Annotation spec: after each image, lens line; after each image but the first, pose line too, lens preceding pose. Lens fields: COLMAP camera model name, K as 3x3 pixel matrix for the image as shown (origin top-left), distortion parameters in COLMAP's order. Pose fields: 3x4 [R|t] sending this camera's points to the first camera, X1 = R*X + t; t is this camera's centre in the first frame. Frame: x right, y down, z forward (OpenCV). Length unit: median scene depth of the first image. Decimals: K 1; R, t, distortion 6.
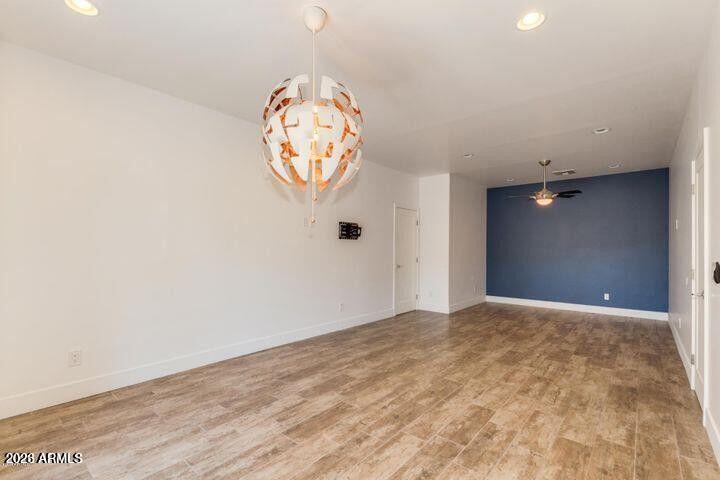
lens RADIAL K [[328.1, 0, 360.2], [0, 328.1, 248.2], [0, 0, 1]] dist [0.001243, -0.001123]
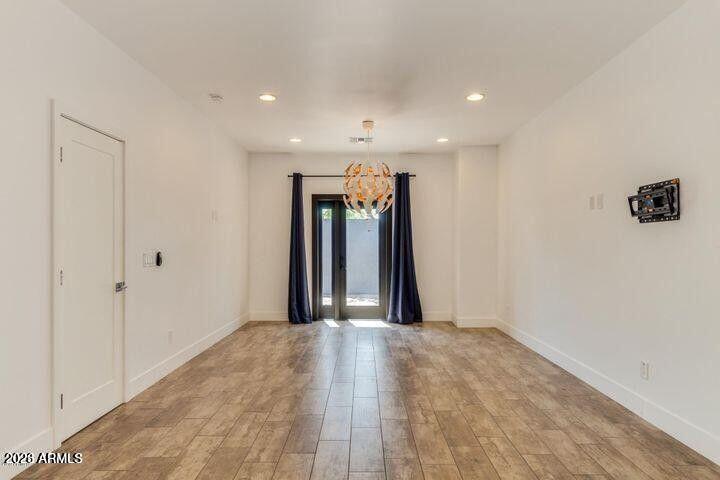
lens RADIAL K [[328.1, 0, 360.2], [0, 328.1, 248.2], [0, 0, 1]] dist [0.001243, -0.001123]
pose [[-0.709290, -0.000671, -0.704917, 0.887409], [-0.000617, 1.000000, -0.000331, 0.006052], [0.704917, 0.000200, -0.709290, 1.641884]]
